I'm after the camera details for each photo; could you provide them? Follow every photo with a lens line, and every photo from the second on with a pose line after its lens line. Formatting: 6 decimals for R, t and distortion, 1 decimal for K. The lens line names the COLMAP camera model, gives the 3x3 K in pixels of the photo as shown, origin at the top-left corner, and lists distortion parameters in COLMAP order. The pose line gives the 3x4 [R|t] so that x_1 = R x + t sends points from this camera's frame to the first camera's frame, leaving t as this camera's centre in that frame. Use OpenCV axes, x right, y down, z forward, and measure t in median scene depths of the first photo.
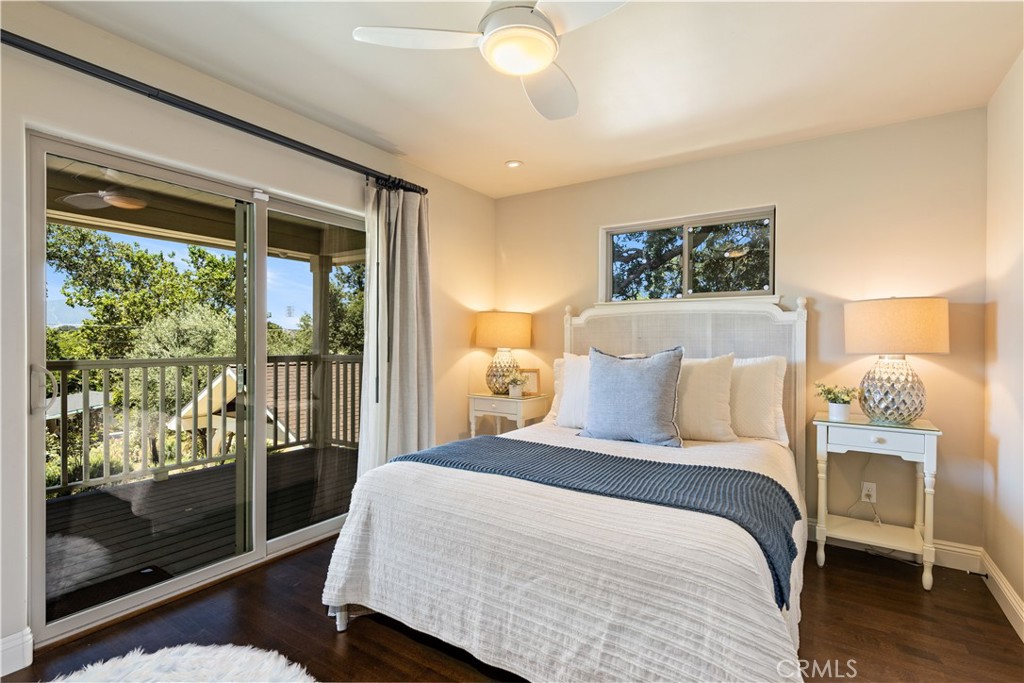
lens RADIAL K [[494.4, 0, 510.4], [0, 494.4, 343.2], [0, 0, 1]] dist [-0.000181, 0.000747]
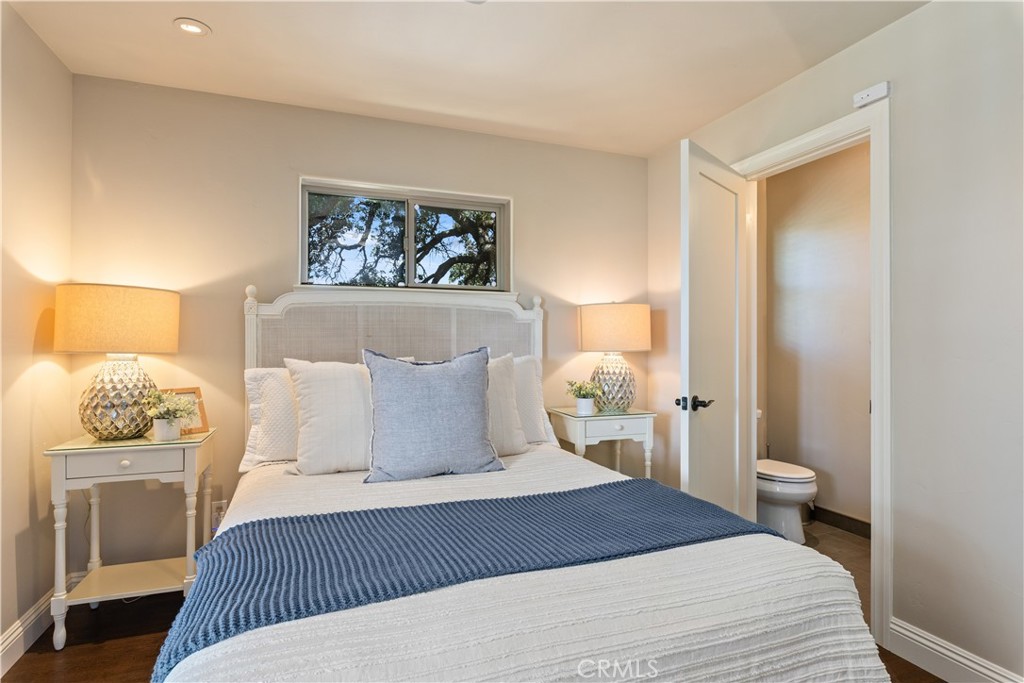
lens RADIAL K [[536.3, 0, 512.3], [0, 536.3, 338.6], [0, 0, 1]] dist [-0.005396, -0.000213]
pose [[0.574312, -0.000467, 0.818636, -0.330603], [0.004856, 0.999984, -0.002836, -0.003851], [-0.818622, 0.005604, 0.574305, 0.411544]]
